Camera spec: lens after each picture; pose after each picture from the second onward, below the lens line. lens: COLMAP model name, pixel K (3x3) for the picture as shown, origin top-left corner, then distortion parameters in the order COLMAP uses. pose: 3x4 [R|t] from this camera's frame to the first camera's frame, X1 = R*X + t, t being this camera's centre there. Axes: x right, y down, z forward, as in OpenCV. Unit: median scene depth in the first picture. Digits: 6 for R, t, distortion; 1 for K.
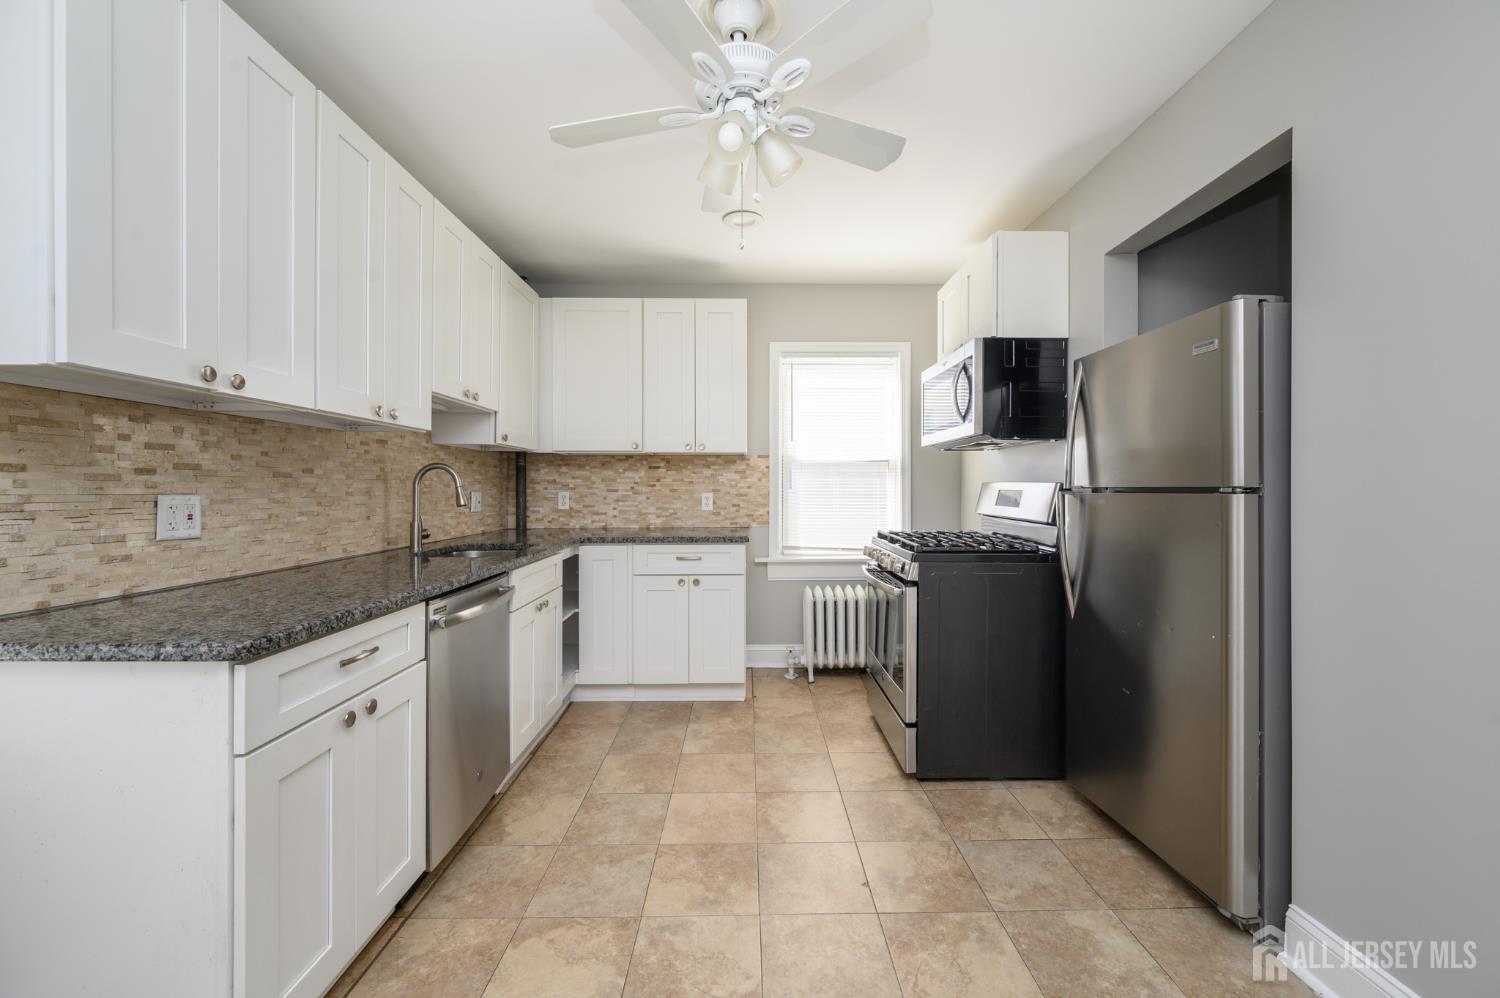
lens RADIAL K [[587.8, 0, 757.1], [0, 587.8, 491.1], [0, 0, 1]] dist [-0.003210, -0.001189]
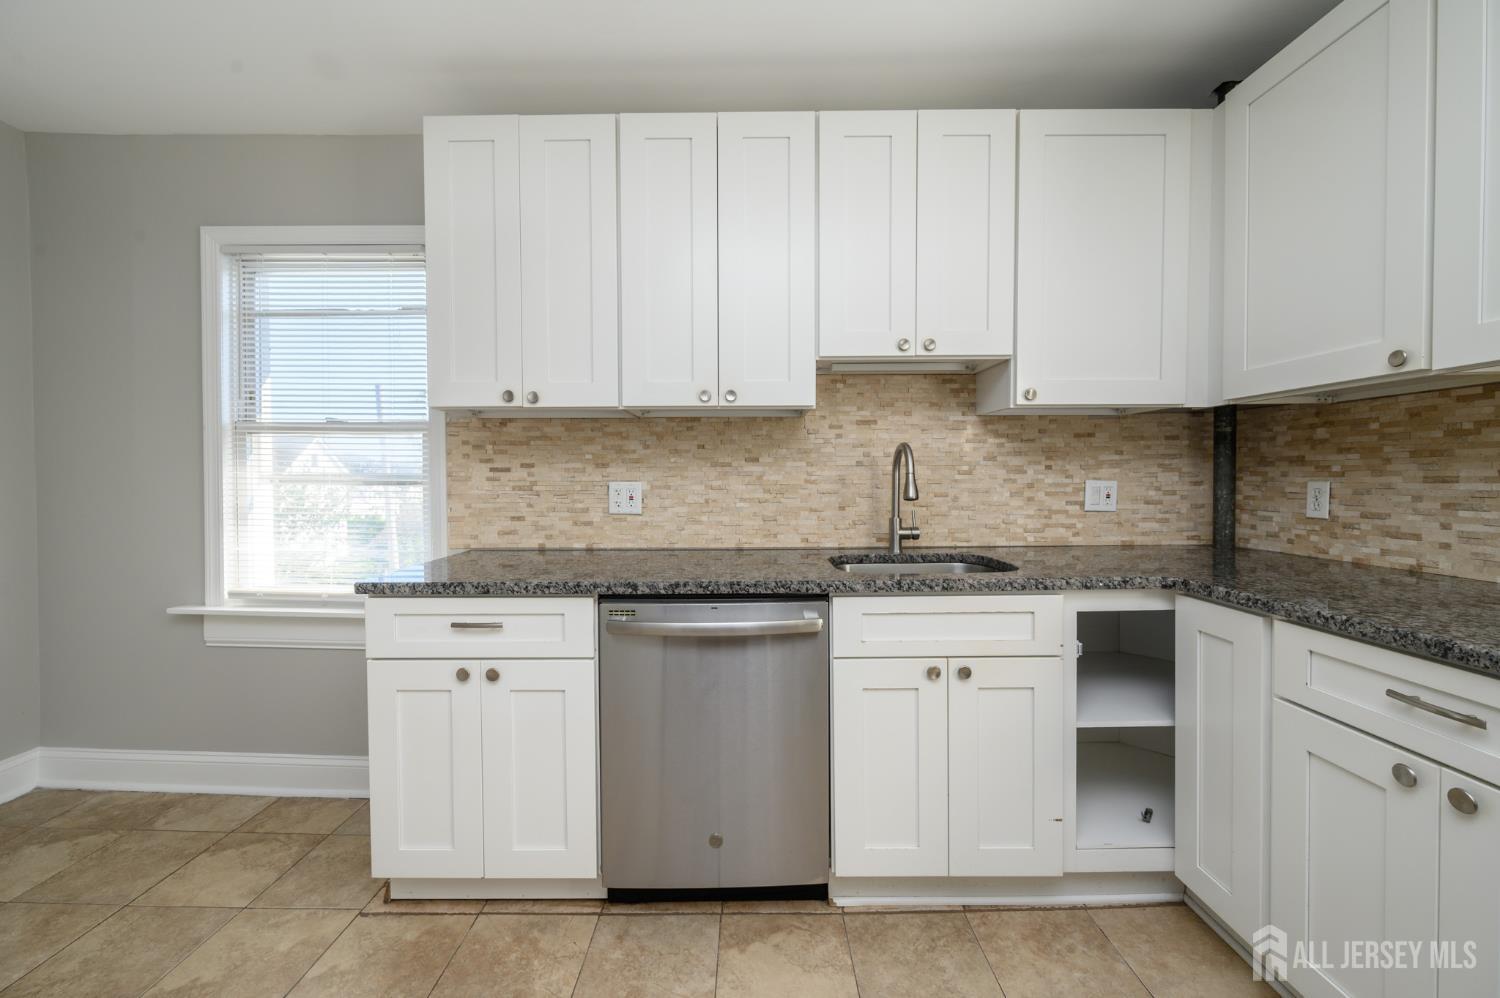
lens RADIAL K [[587.8, 0, 759.8], [0, 587.8, 492.0], [0, 0, 1]] dist [-0.003210, -0.001189]
pose [[-0.027531, 0.028156, -0.999224, 0.306680], [-0.000183, 0.999603, 0.028171, -0.006608], [0.999621, 0.000958, -0.027515, 1.100855]]
